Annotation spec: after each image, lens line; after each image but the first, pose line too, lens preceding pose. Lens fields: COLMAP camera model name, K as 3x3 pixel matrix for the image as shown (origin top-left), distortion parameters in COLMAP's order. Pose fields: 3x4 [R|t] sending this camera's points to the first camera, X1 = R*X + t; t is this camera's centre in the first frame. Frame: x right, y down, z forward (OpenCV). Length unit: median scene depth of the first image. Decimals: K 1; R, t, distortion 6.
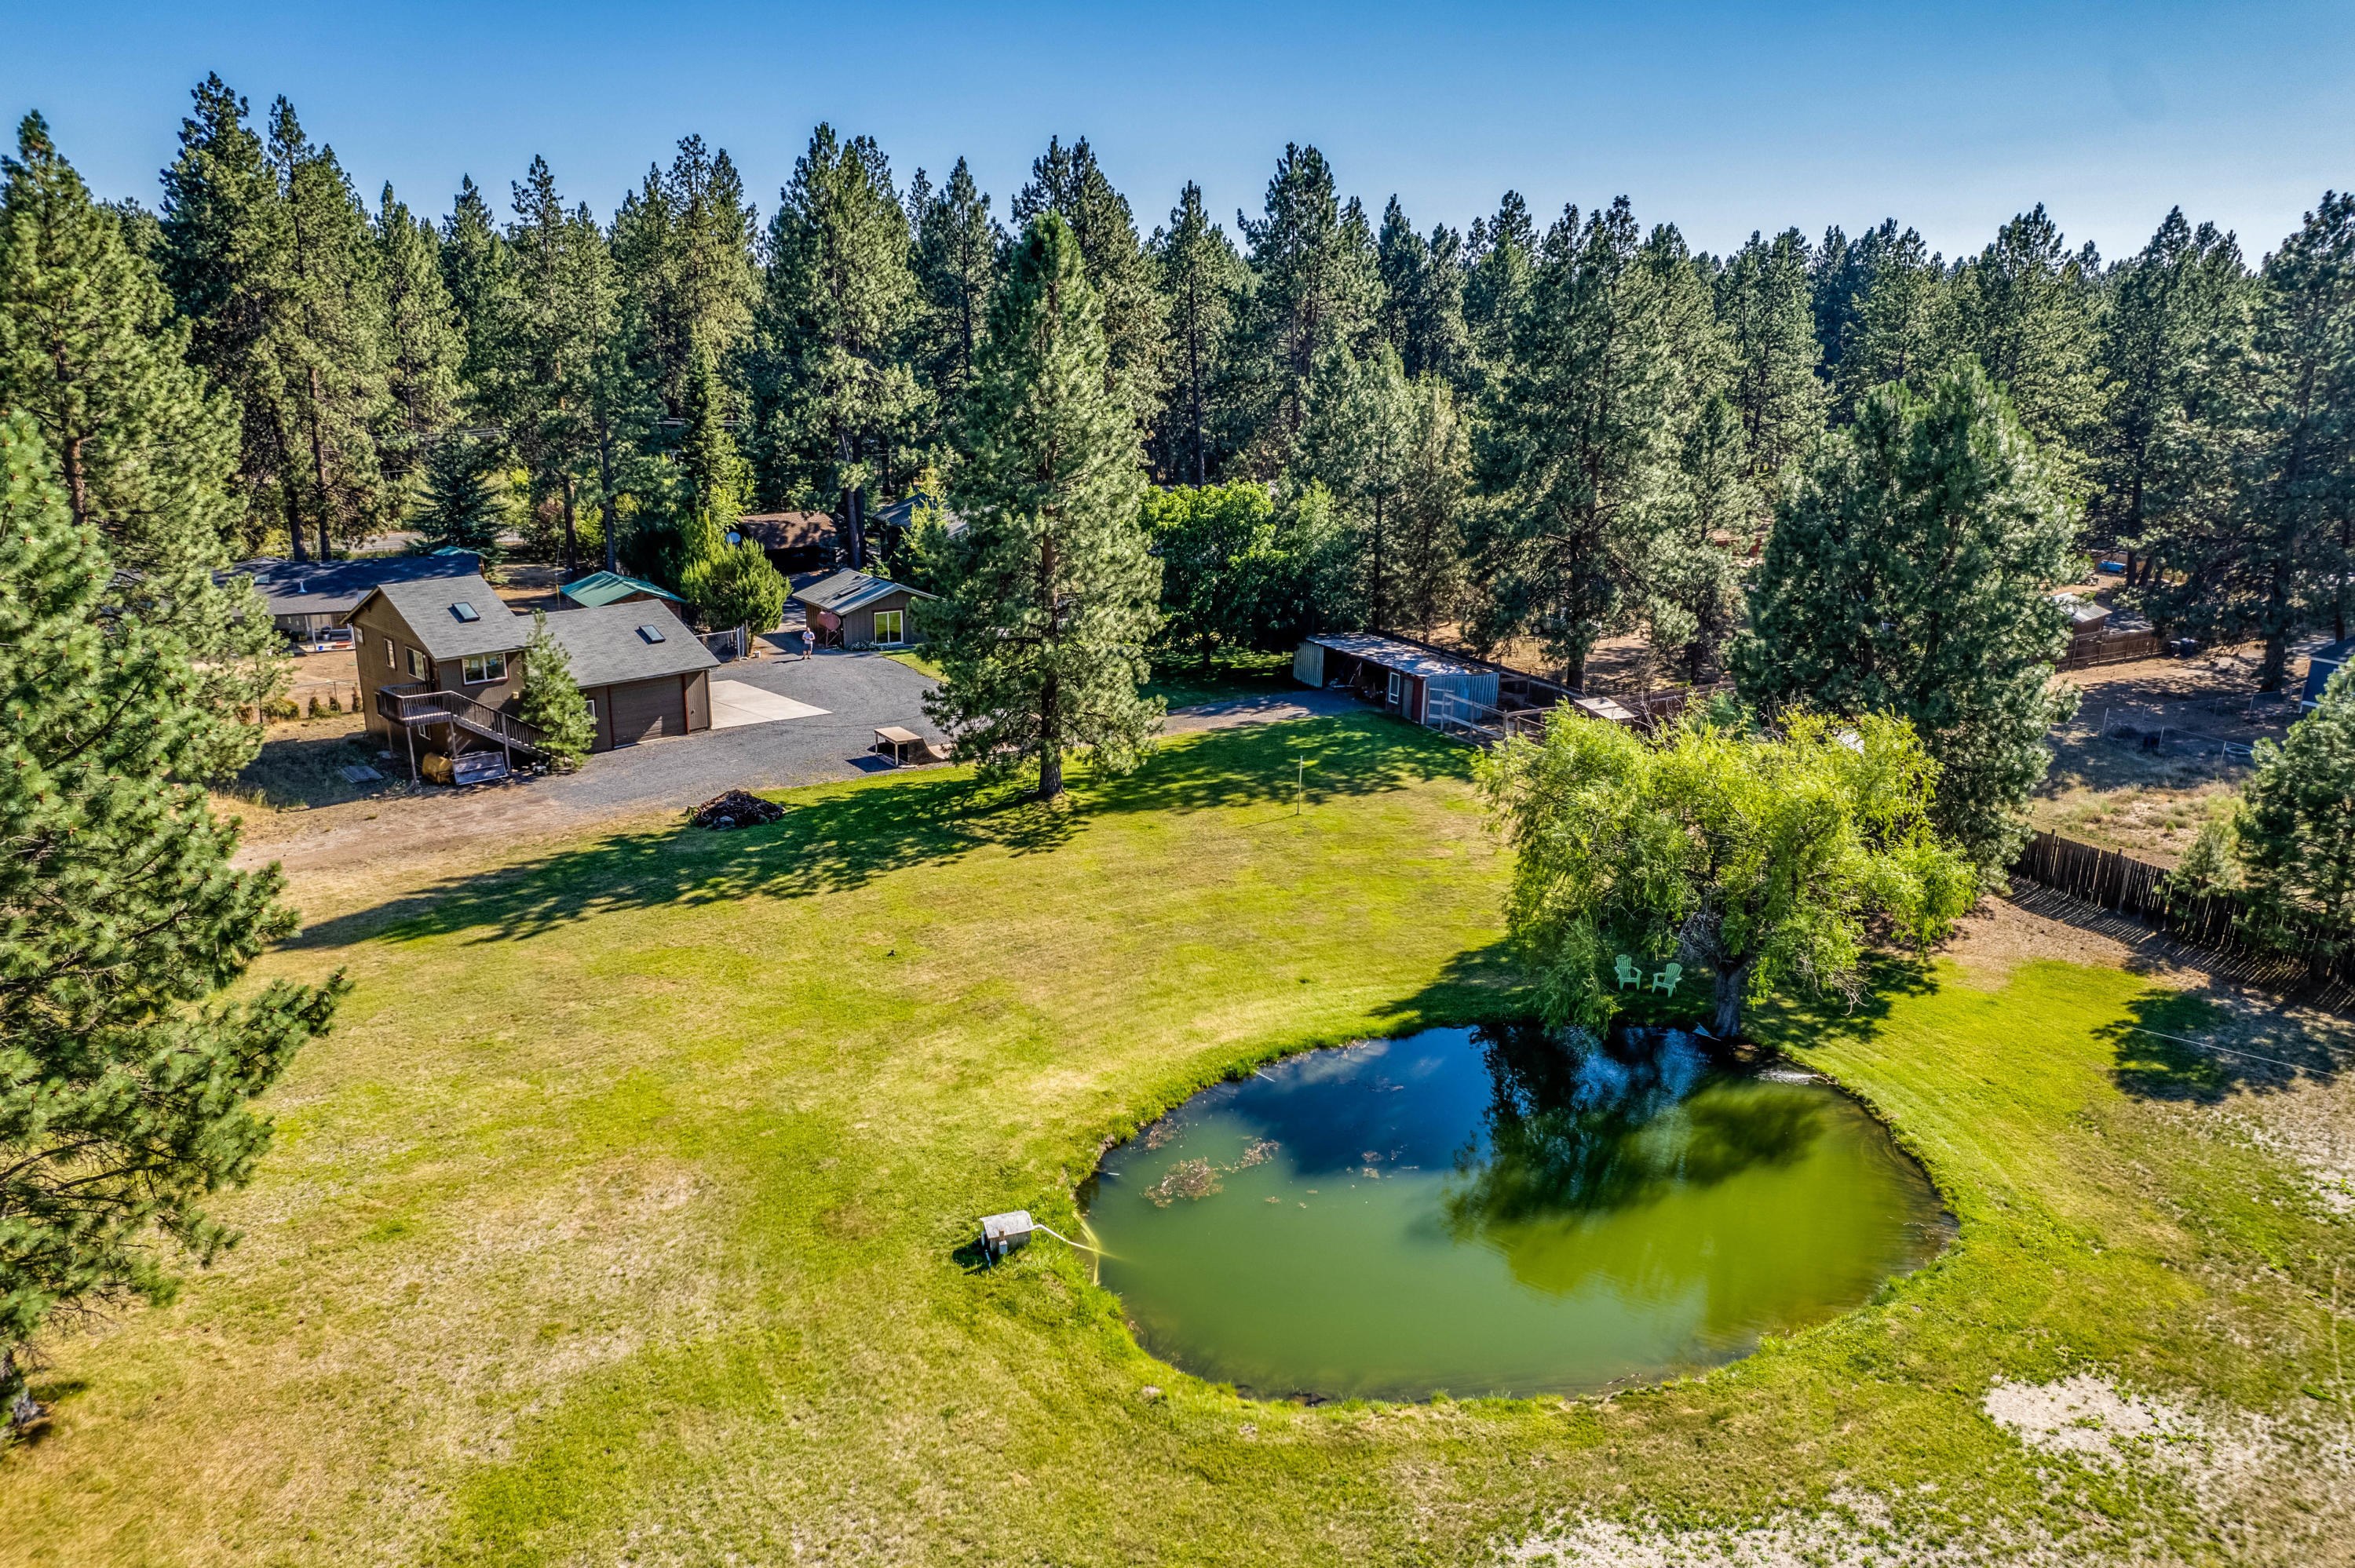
lens RADIAL K [[1531.2, 0, 1177.5], [0, 1531.2, 784.0], [0, 0, 1]] dist [0.024586, -0.064009]
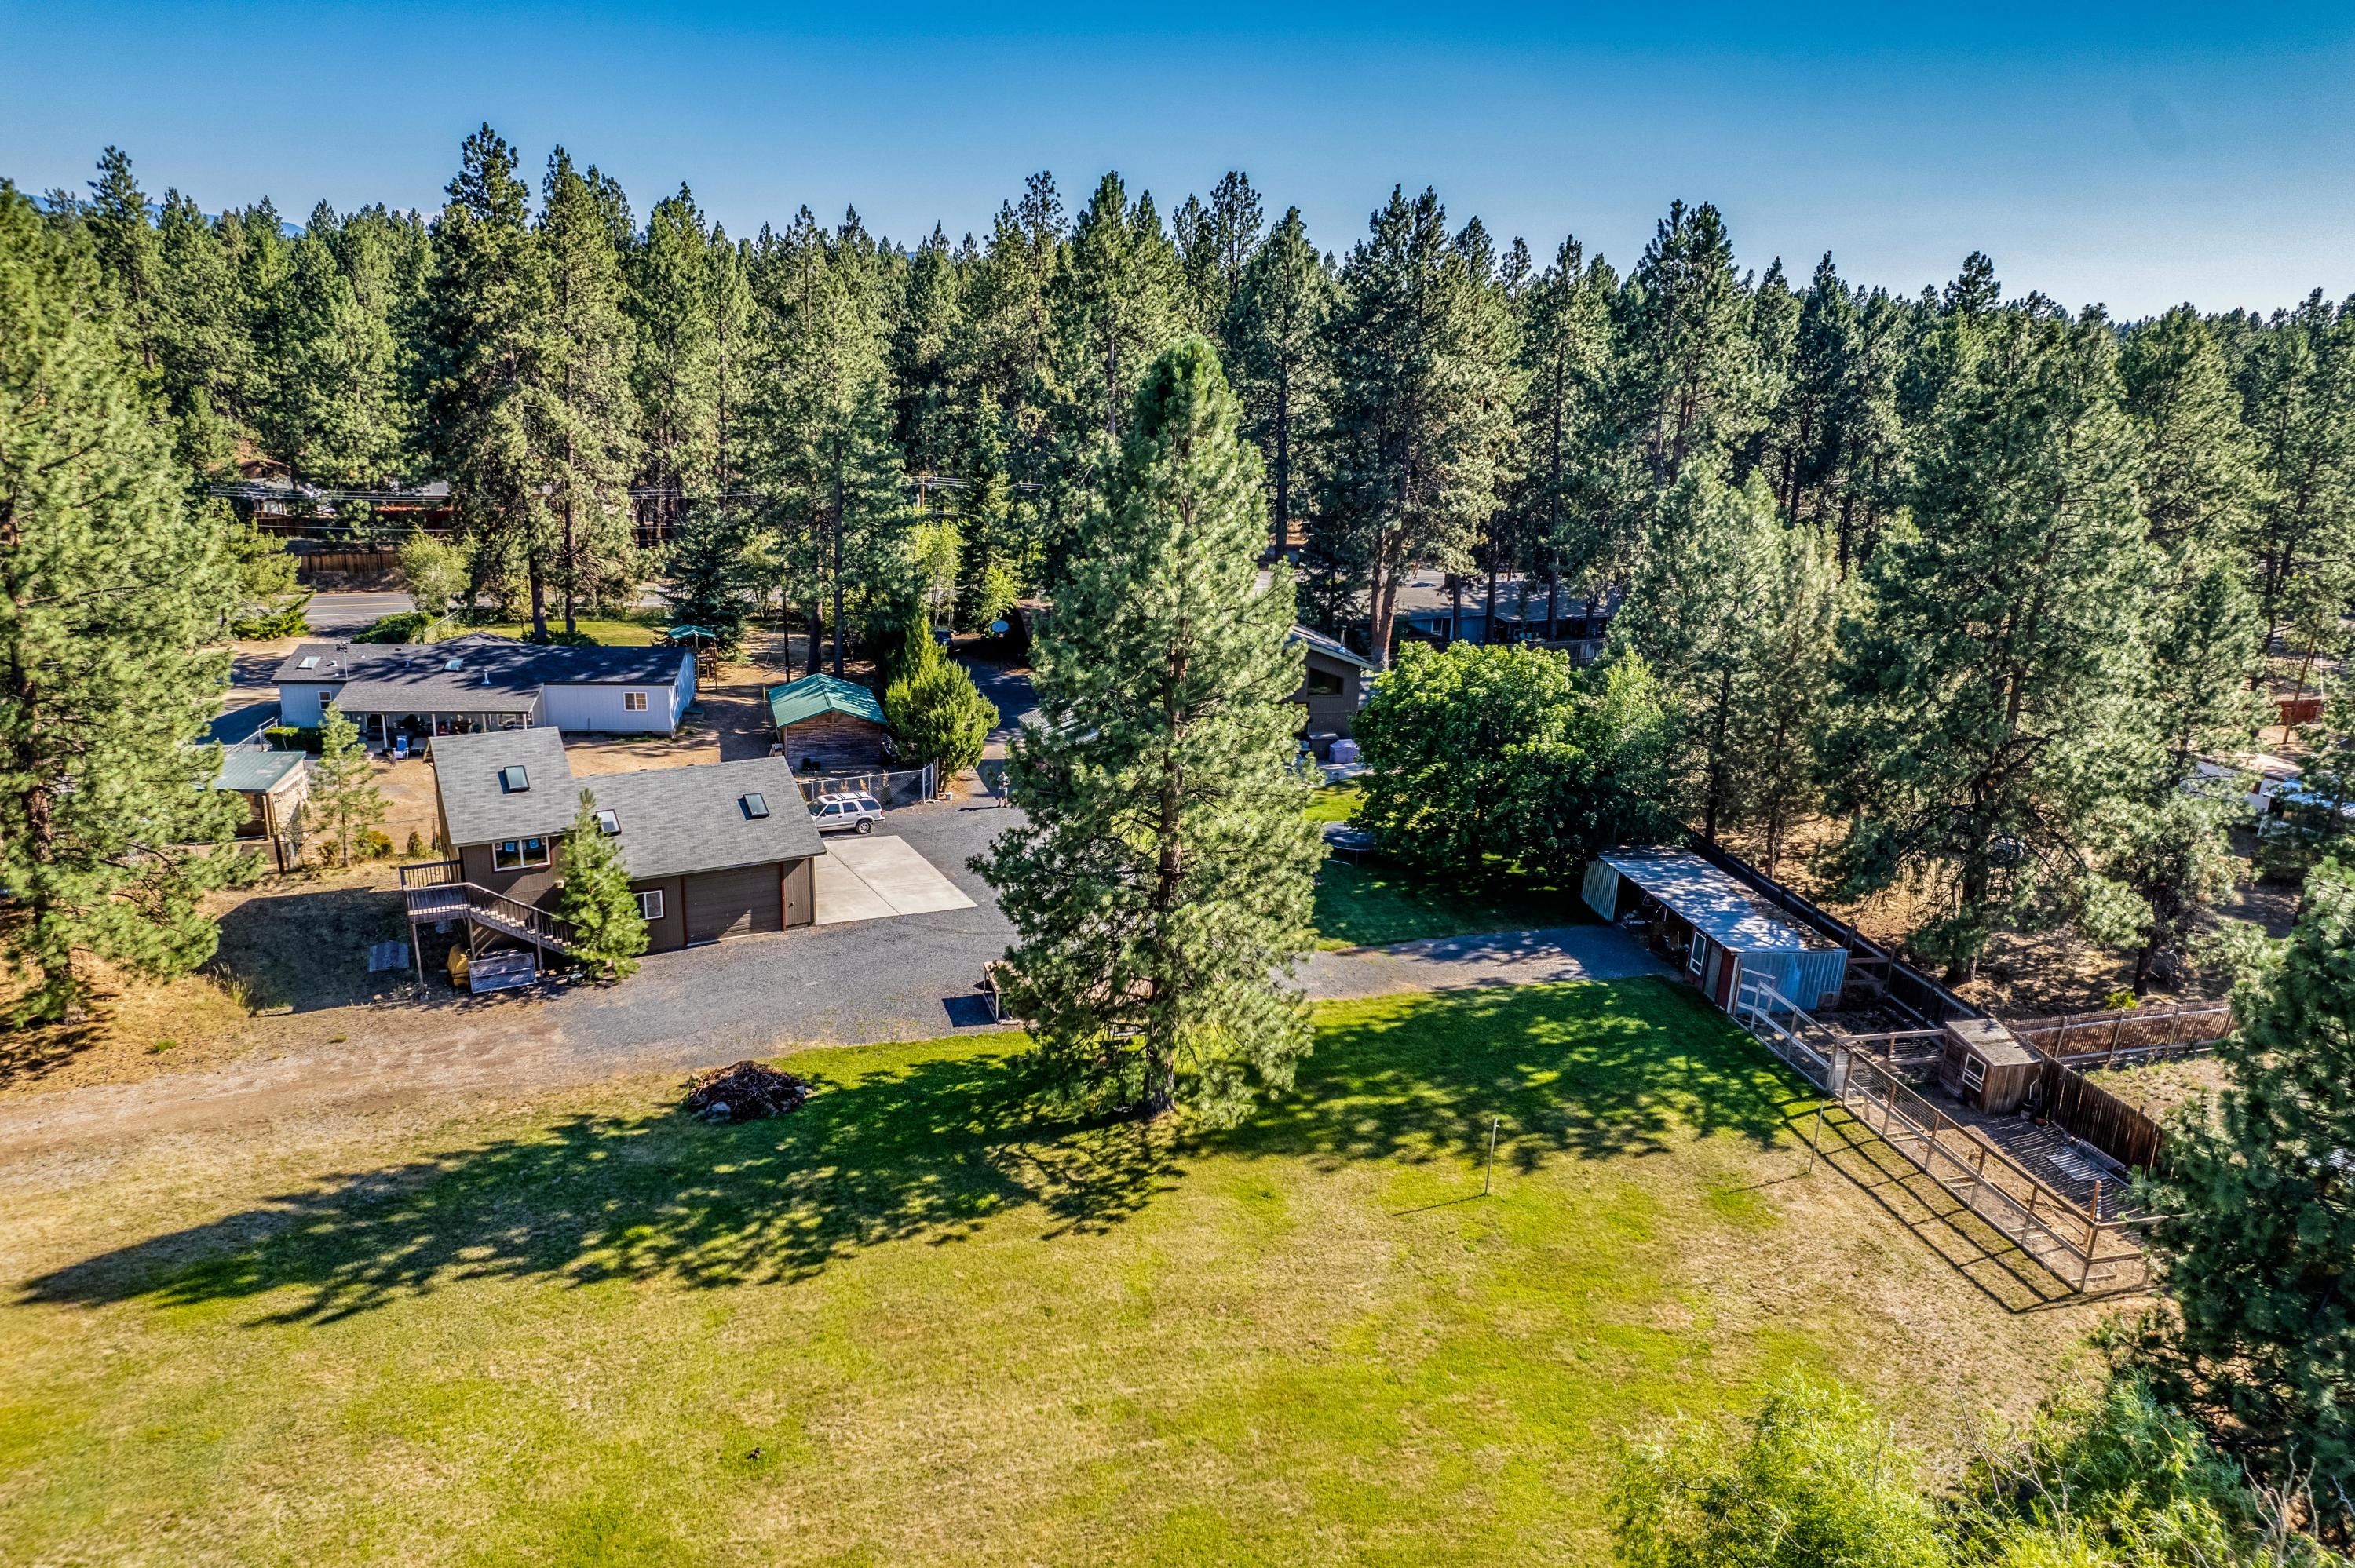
lens RADIAL K [[1510.3, 0, 1275.0], [0, 1510.3, 774.9], [0, 0, 1]] dist [-0.037085, 0.055307]
pose [[0.971099, 0.098225, -0.217528, 0.092978], [-0.099215, 0.995045, 0.006395, -0.133201], [0.217078, 0.015372, 0.976033, 0.246264]]
